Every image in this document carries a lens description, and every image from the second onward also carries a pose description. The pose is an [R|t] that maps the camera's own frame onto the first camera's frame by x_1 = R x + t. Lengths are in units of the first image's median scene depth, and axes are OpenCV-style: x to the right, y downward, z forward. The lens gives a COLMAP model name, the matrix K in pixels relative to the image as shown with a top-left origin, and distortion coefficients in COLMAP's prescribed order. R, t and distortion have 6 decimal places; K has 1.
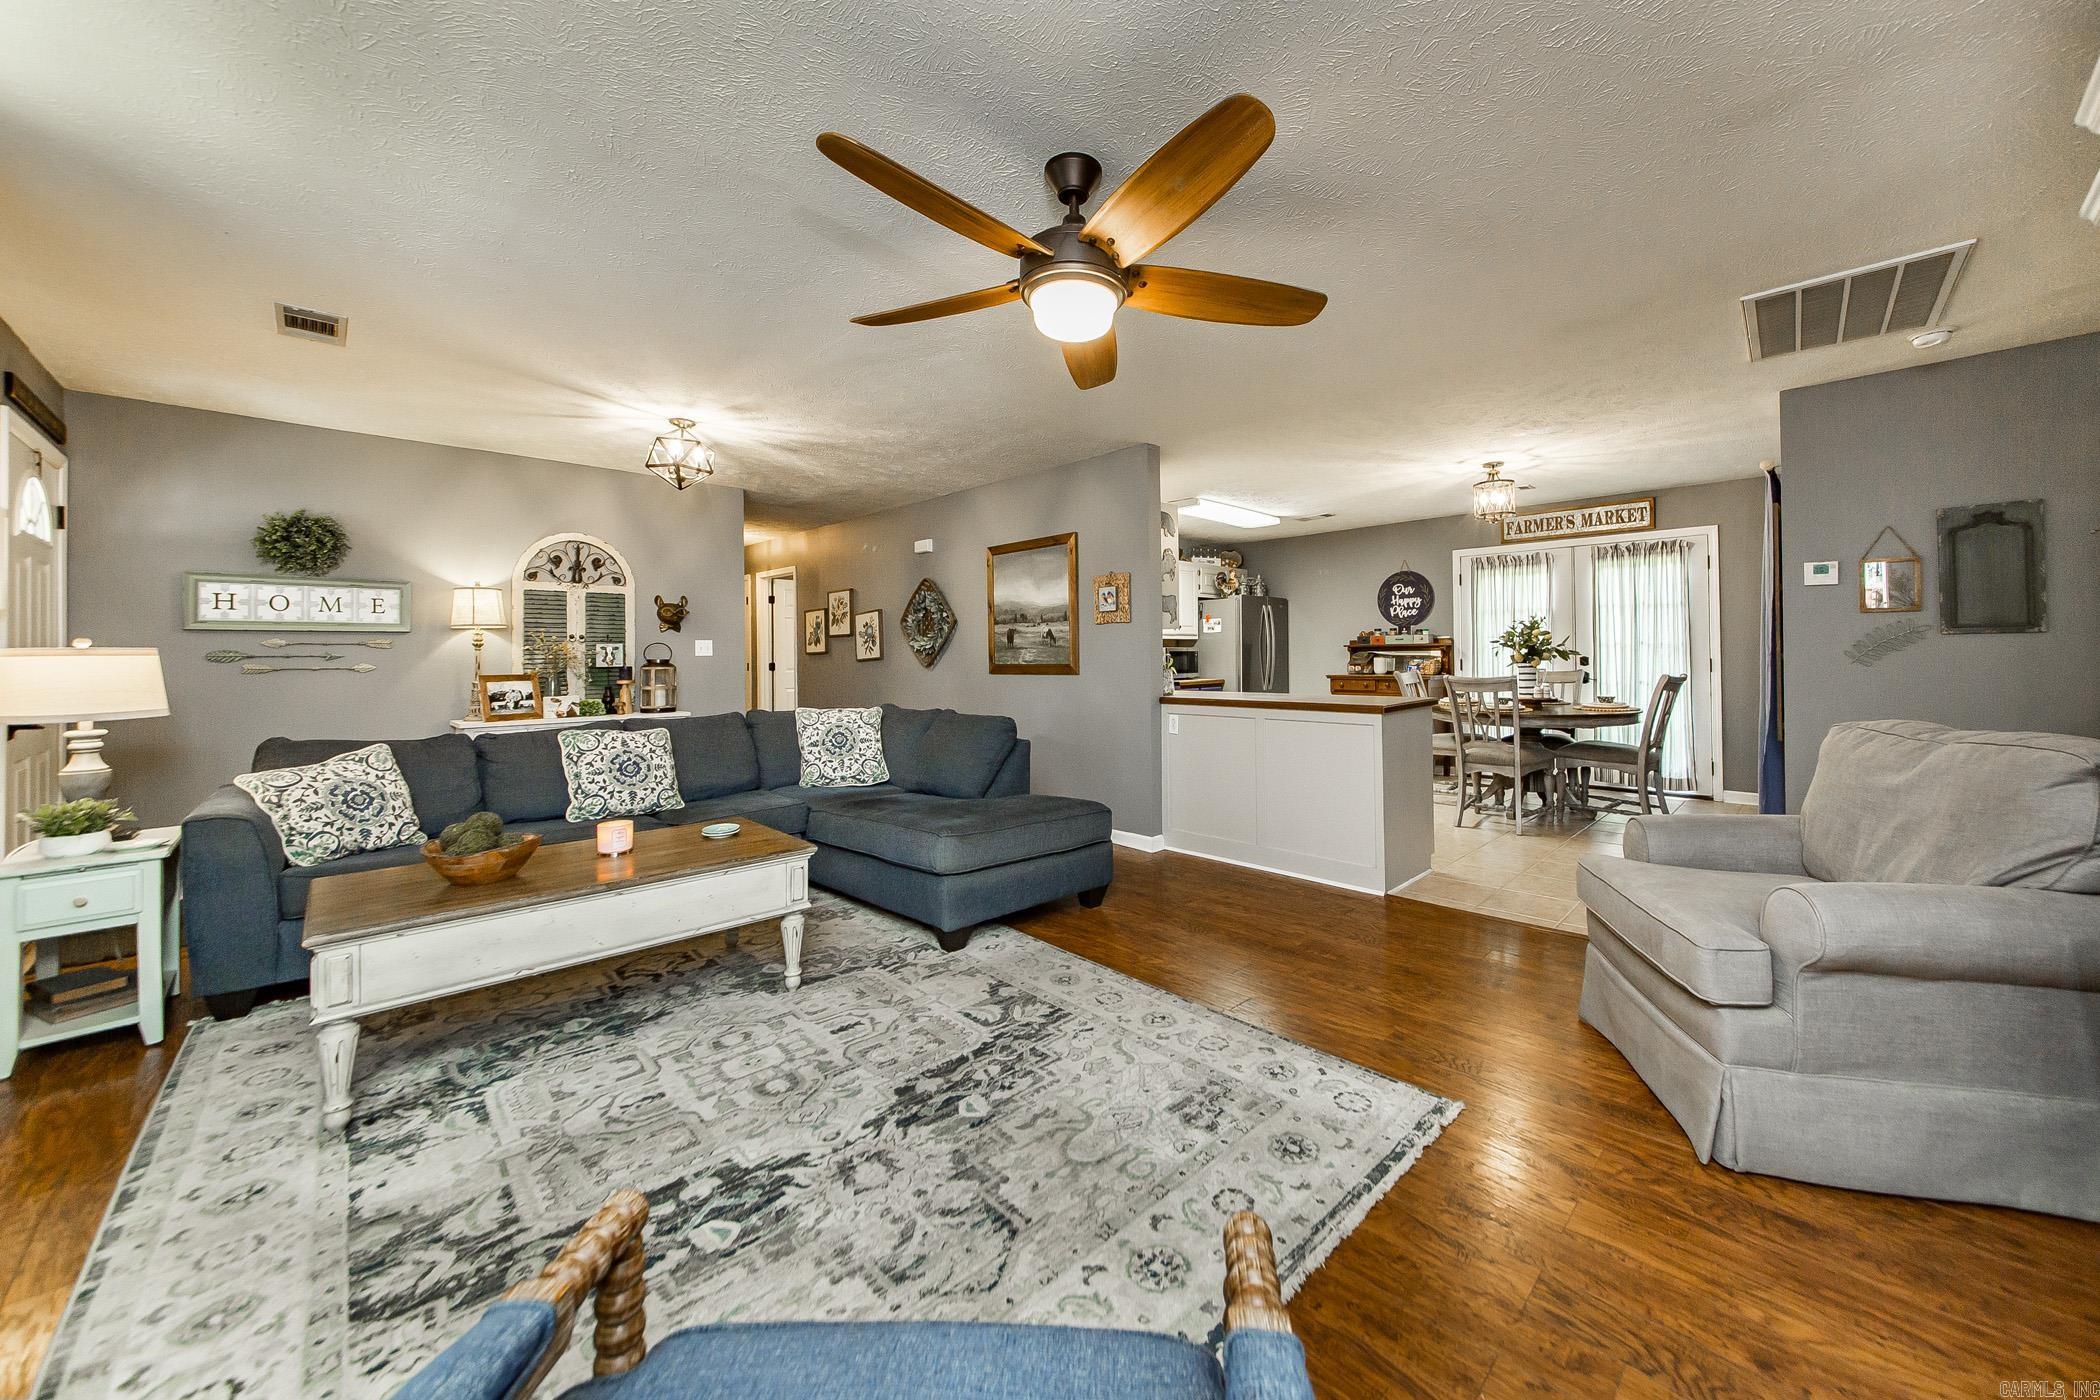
lens RADIAL K [[762.7, 0, 1102.8], [0, 762.7, 650.8], [0, 0, 1]] dist [-0.000649, -0.000084]
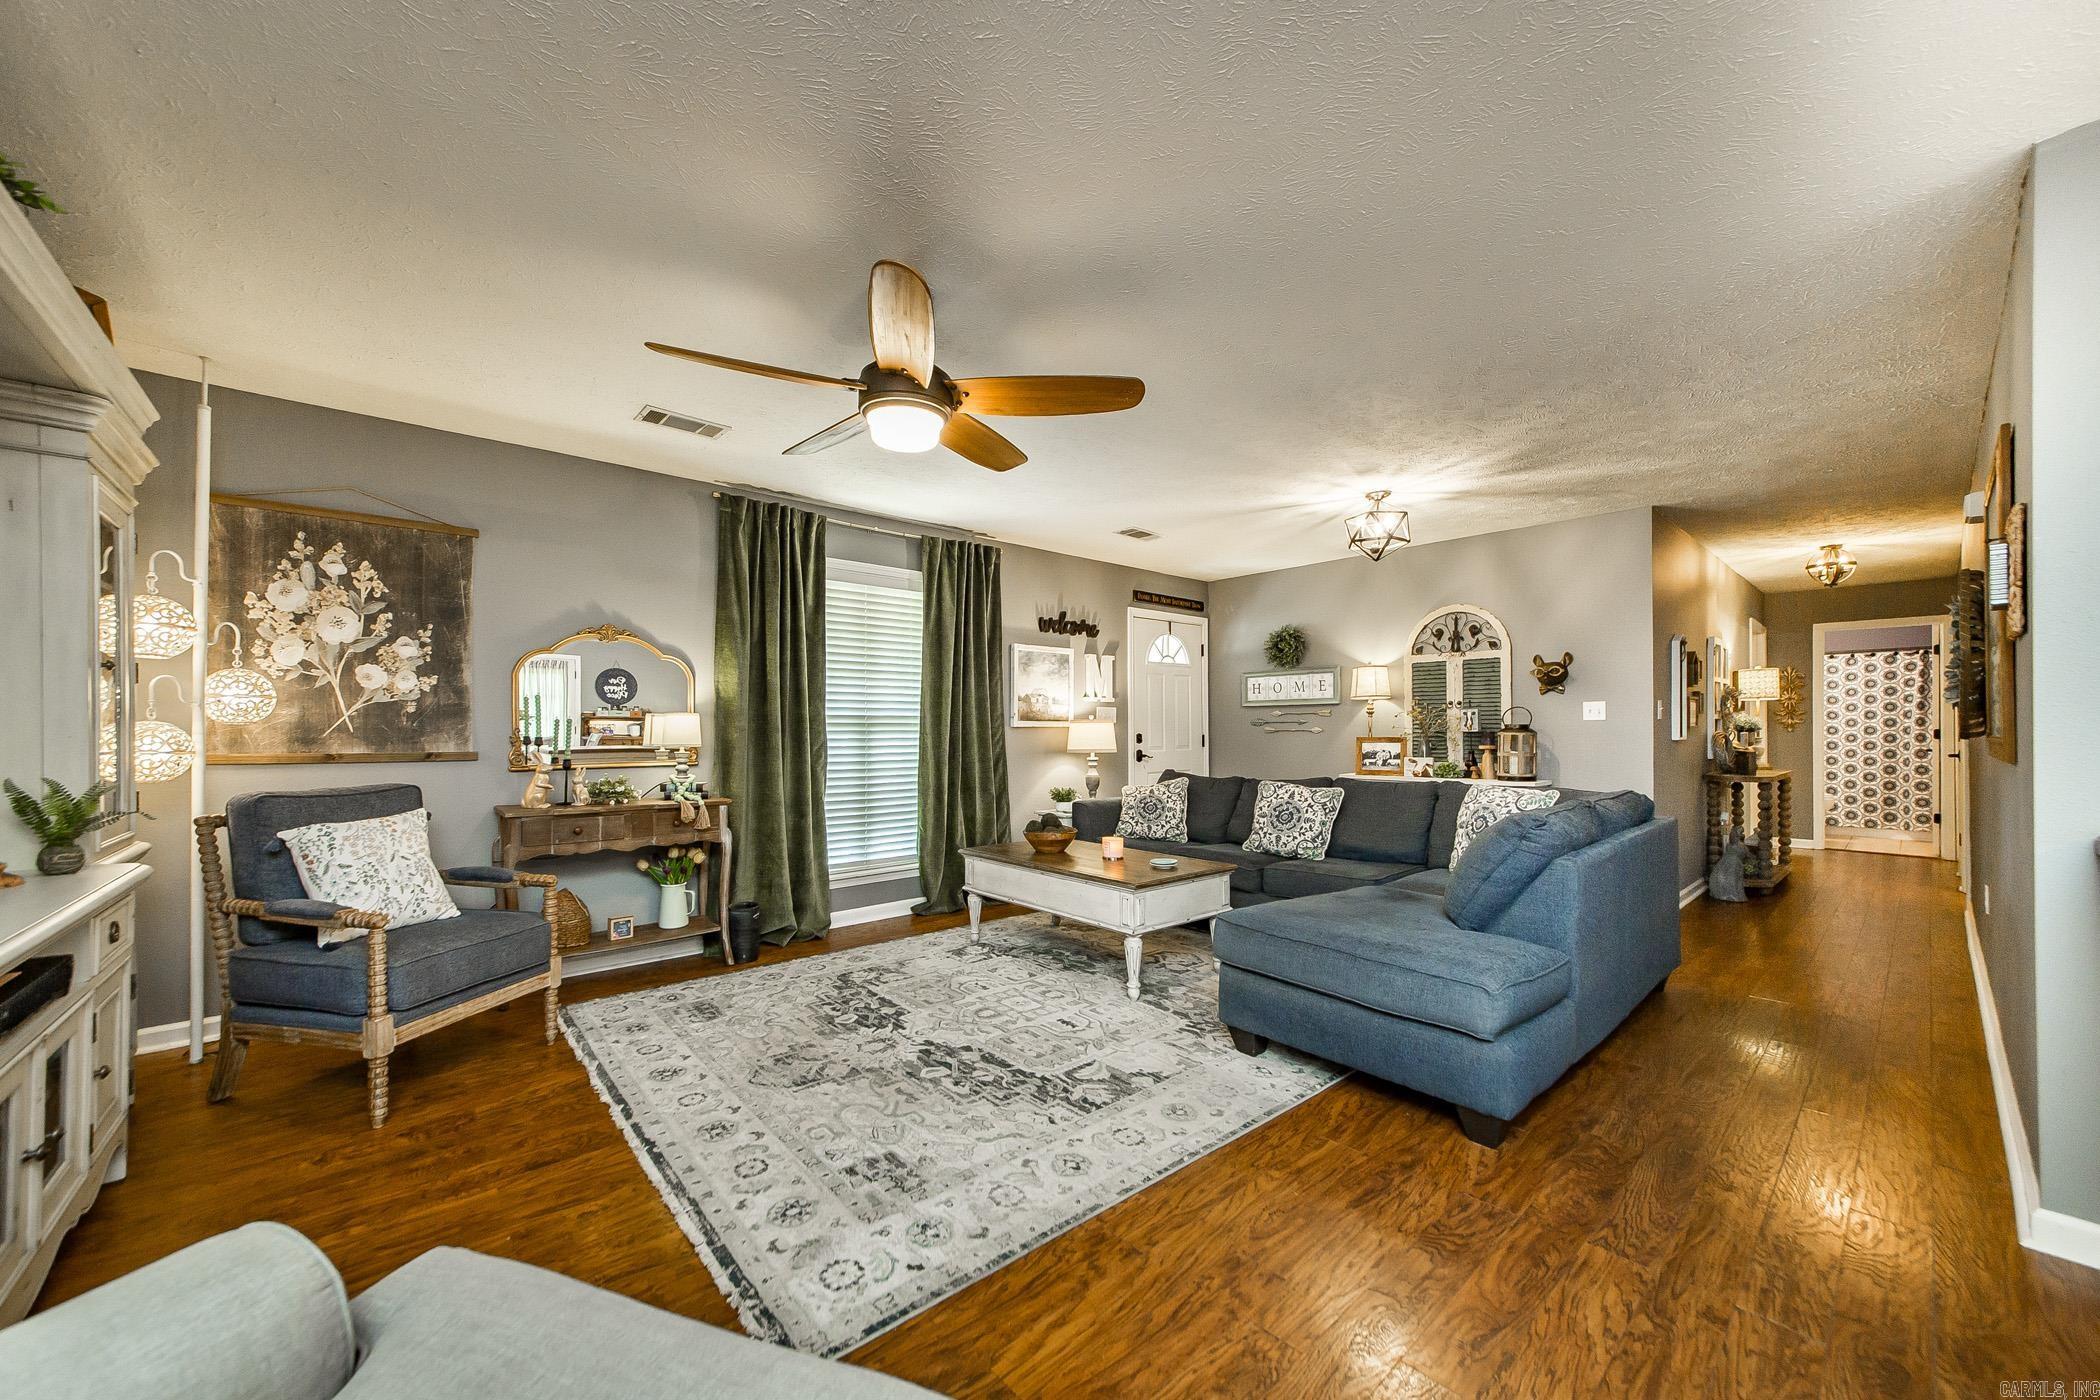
lens RADIAL K [[803.8, 0, 1045.2], [0, 803.8, 732.7], [0, 0, 1]] dist [0.011593, 0.000005]
pose [[-0.081419, 0.014182, -0.996579, 0.933520], [0.012845, 0.999831, 0.013179, 0.001906], [0.996597, -0.011728, -0.081588, 1.036465]]
